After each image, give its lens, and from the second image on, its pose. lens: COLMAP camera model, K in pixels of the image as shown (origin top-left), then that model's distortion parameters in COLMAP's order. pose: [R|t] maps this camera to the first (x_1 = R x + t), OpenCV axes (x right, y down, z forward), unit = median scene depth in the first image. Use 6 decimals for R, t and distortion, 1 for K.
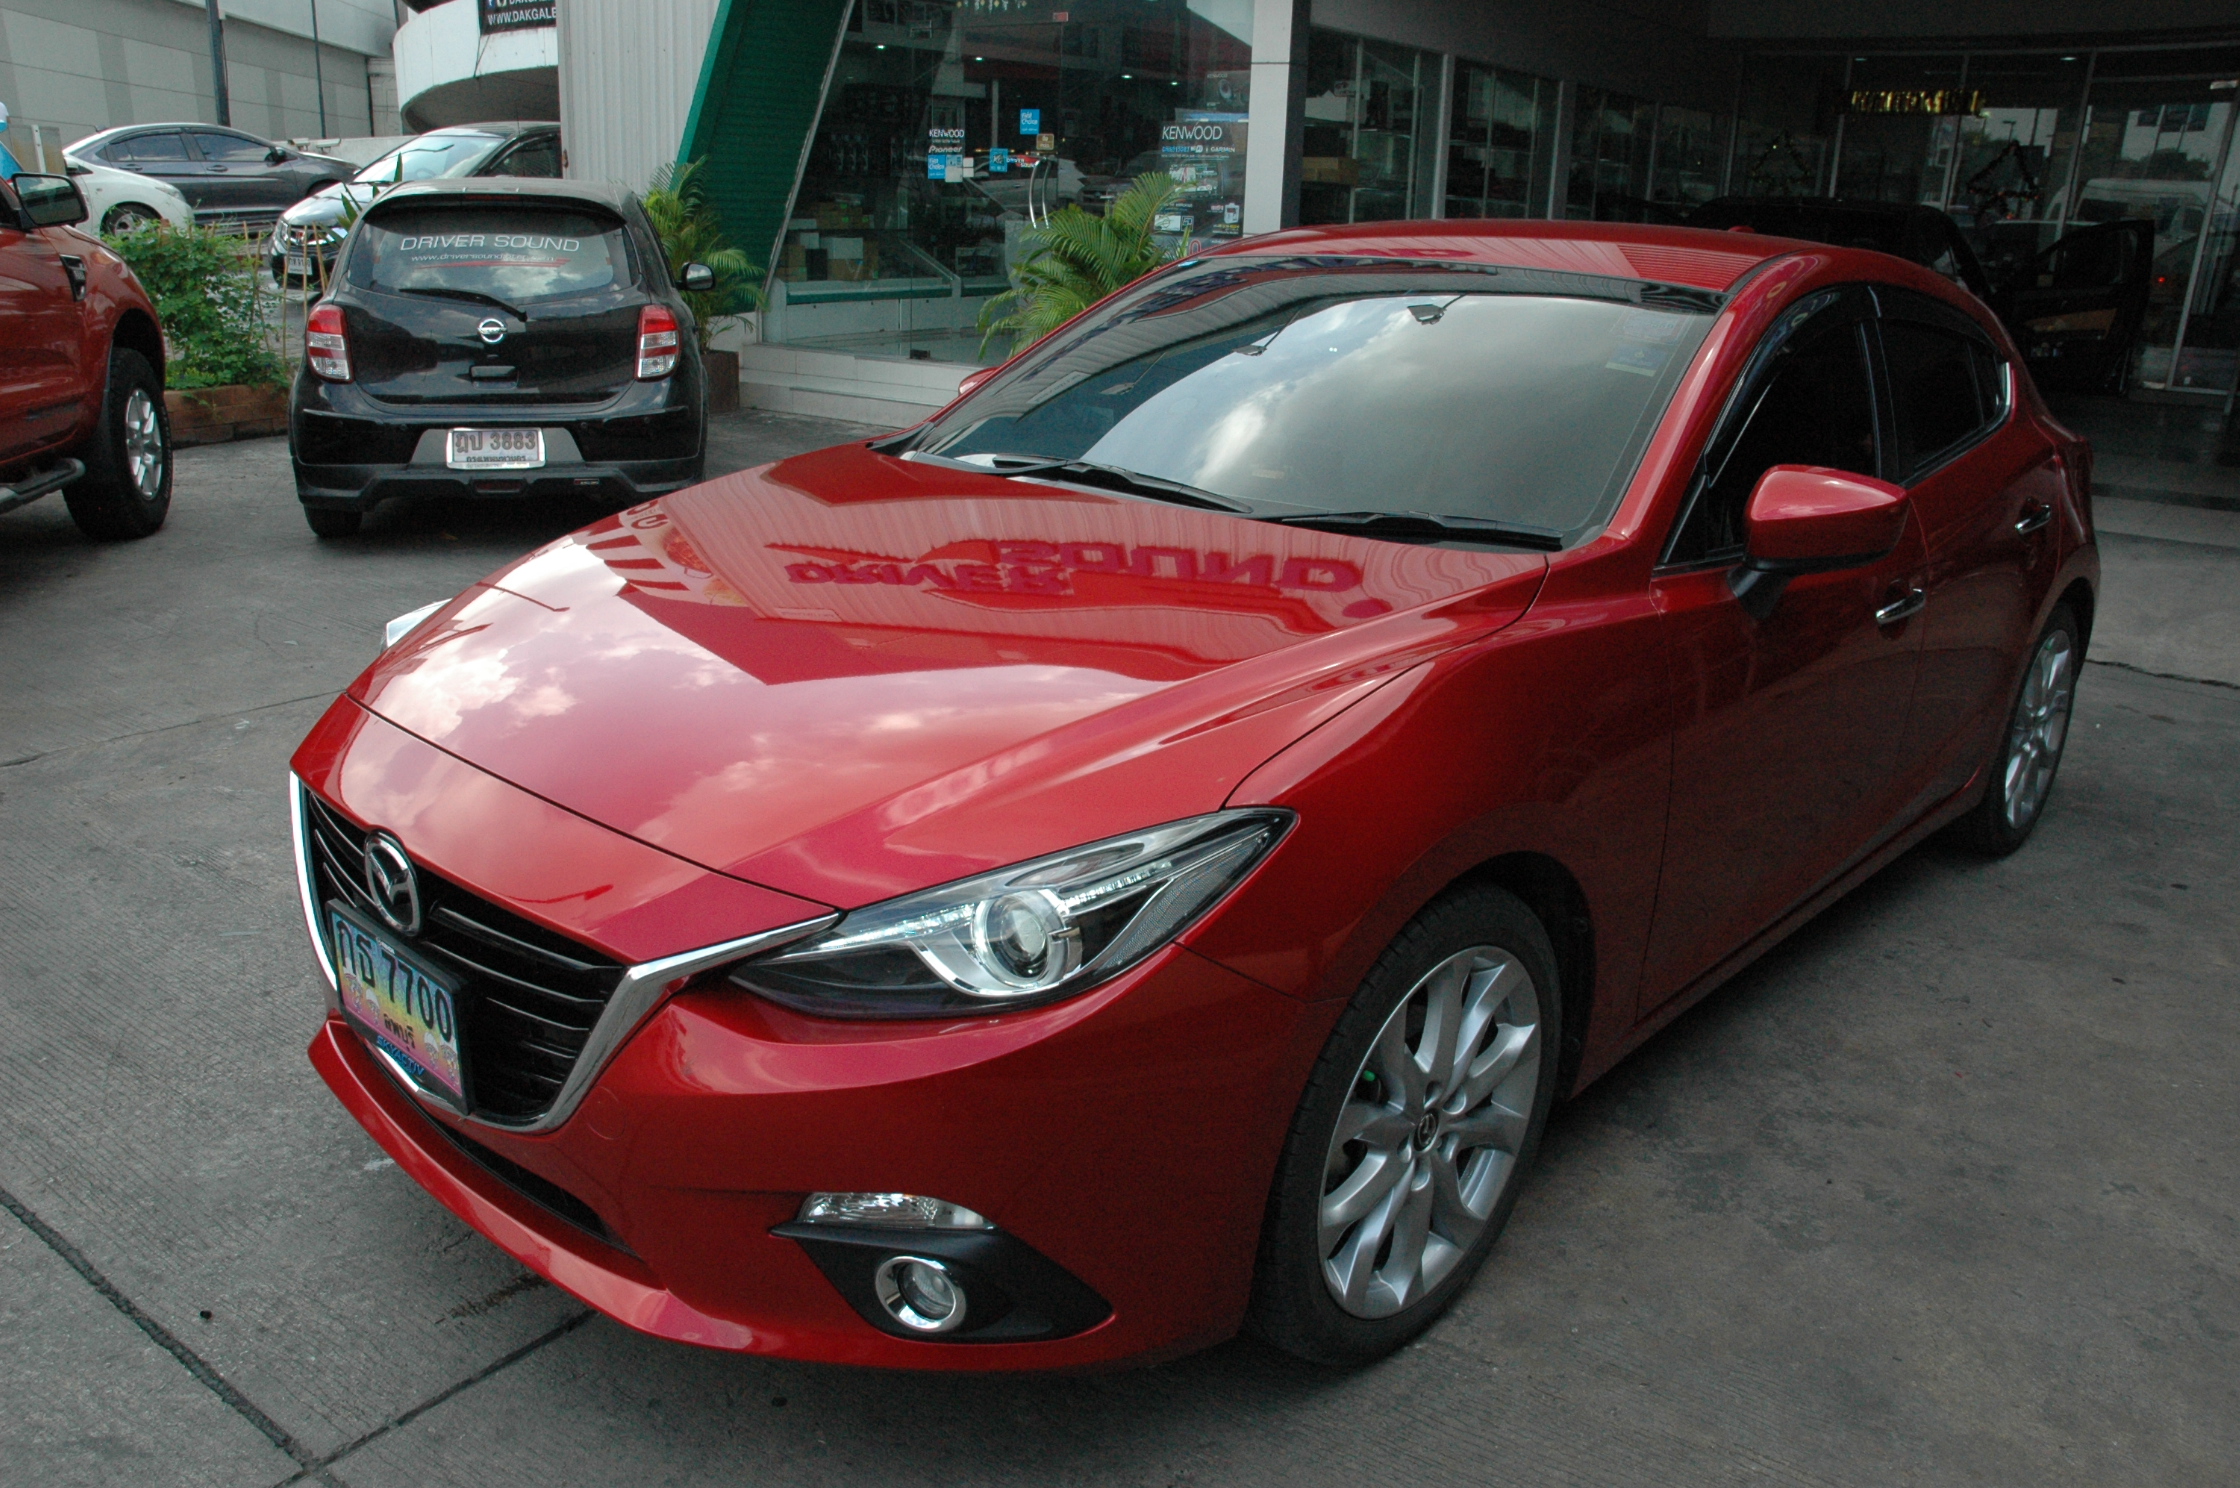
lens RADIAL K [[1729.5, 0, 1107.0], [0, 1729.5, 752.4], [0, 0, 1]] dist [-0.169992, 0.153805]
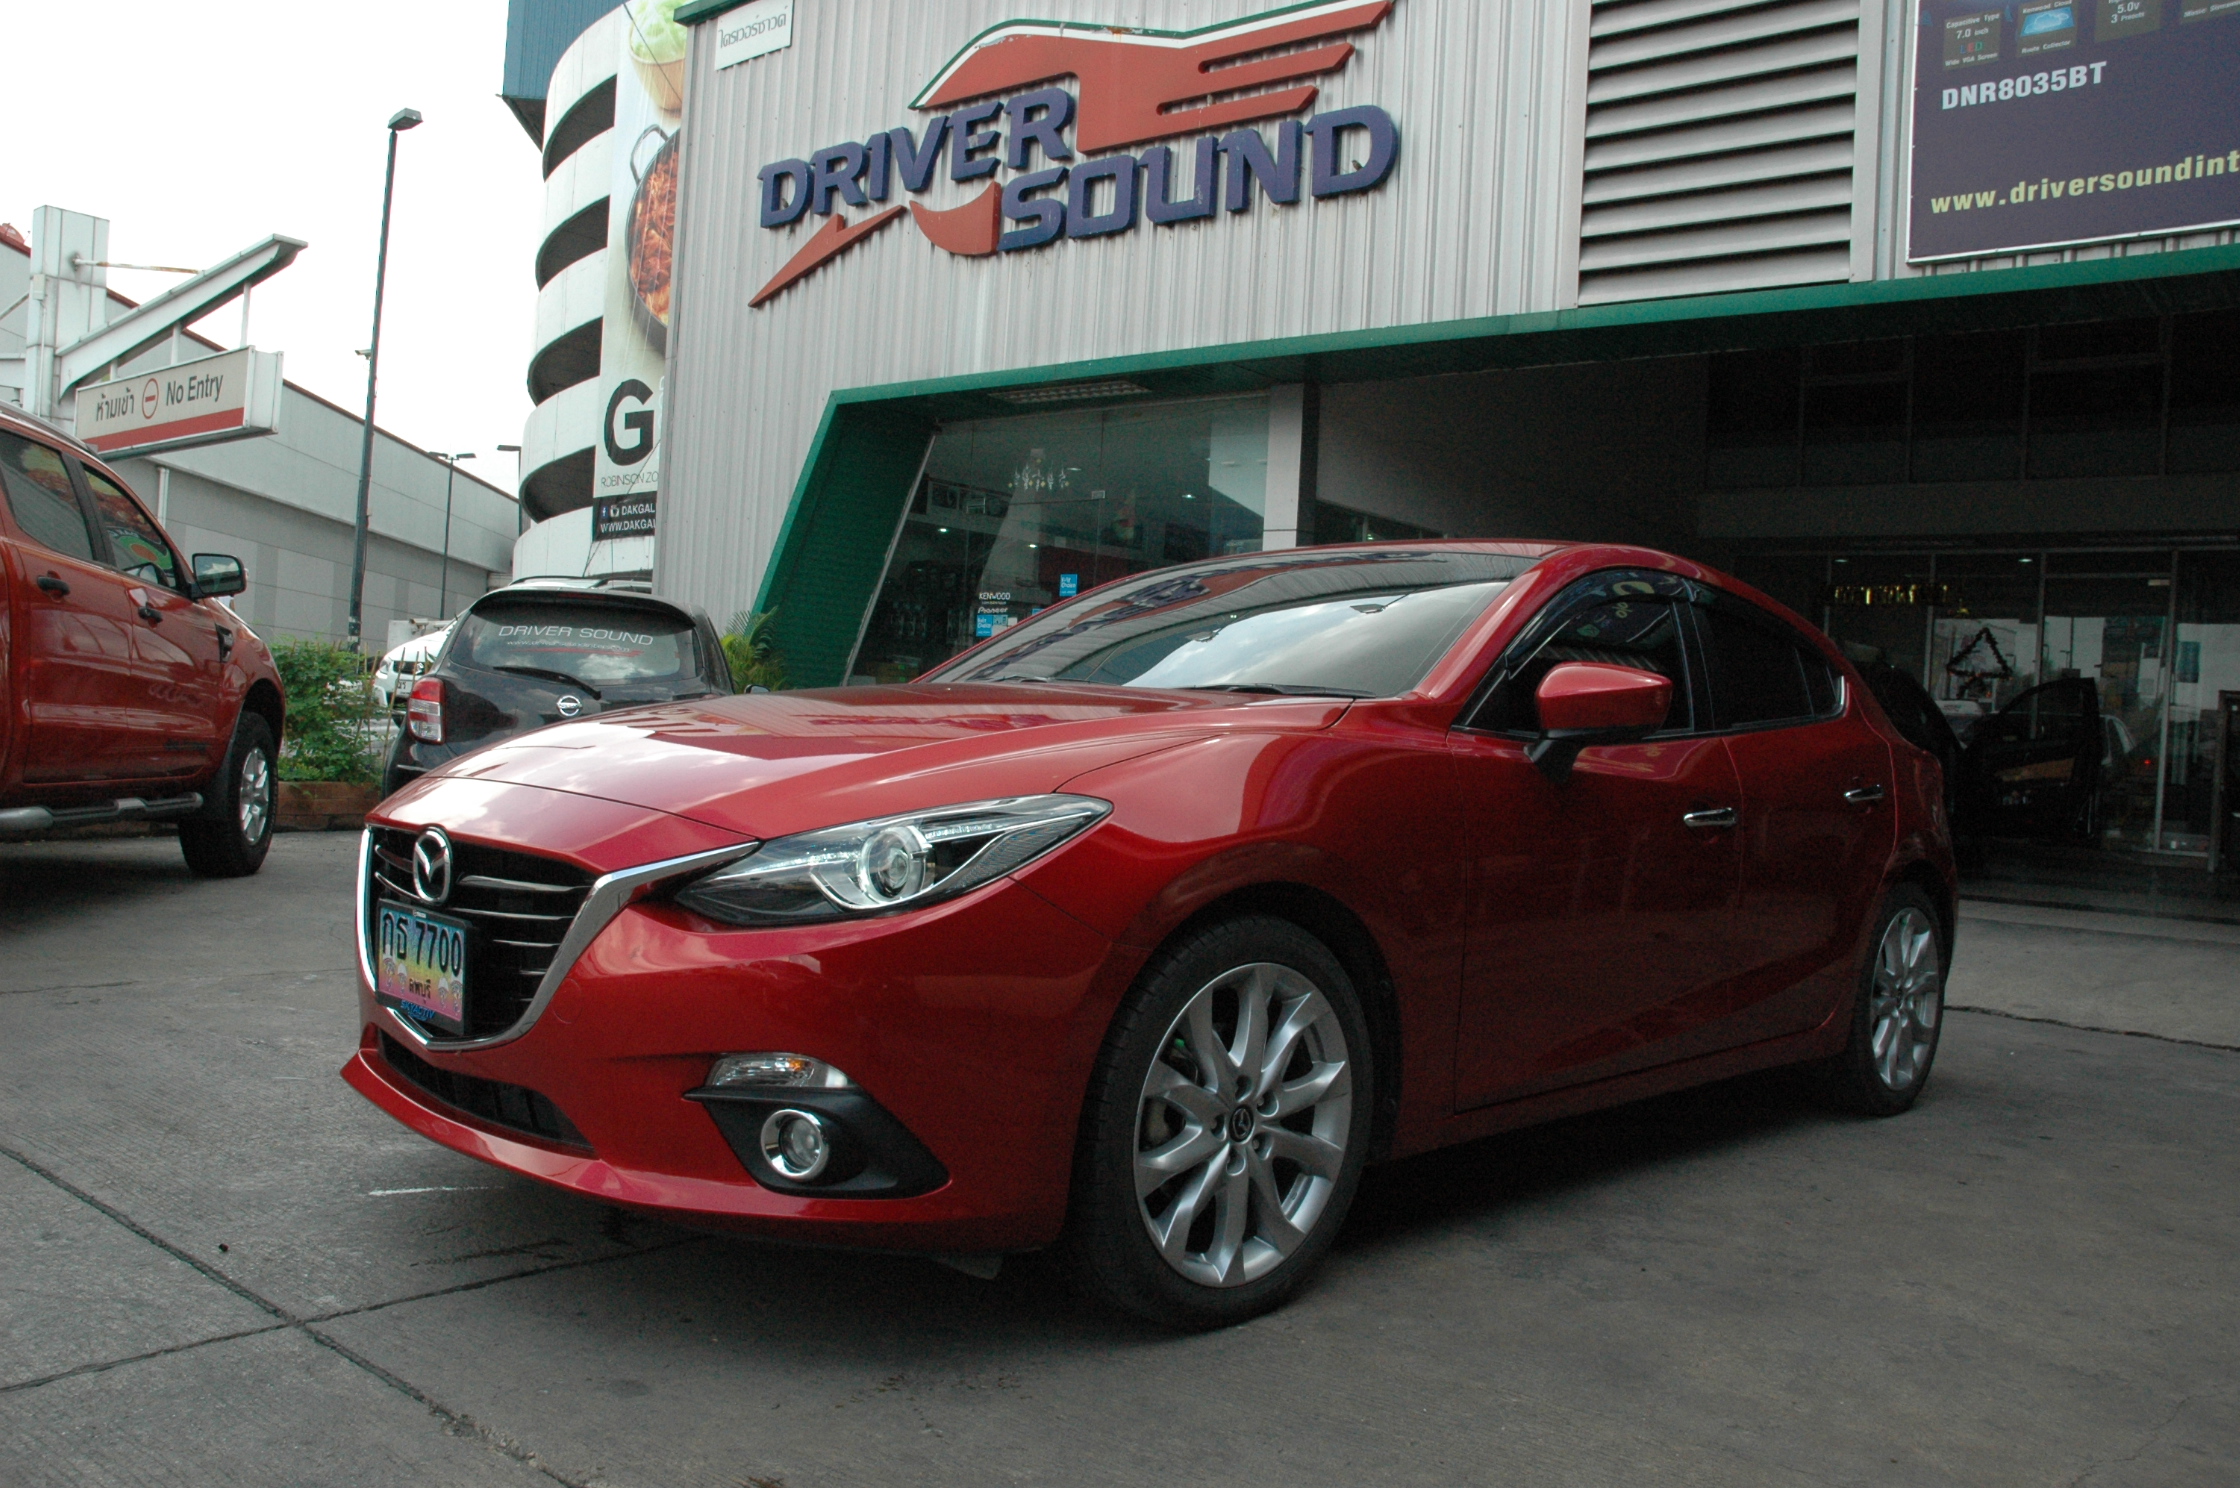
lens RADIAL K [[1729.5, 0, 1107.0], [0, 1729.5, 752.4], [0, 0, 1]] dist [-0.169992, 0.153805]
pose [[0.998940, 0.022320, -0.040257, 0.071806], [-0.033313, 0.954093, -0.297653, 0.177904], [0.031765, 0.298678, 0.953825, -0.123845]]
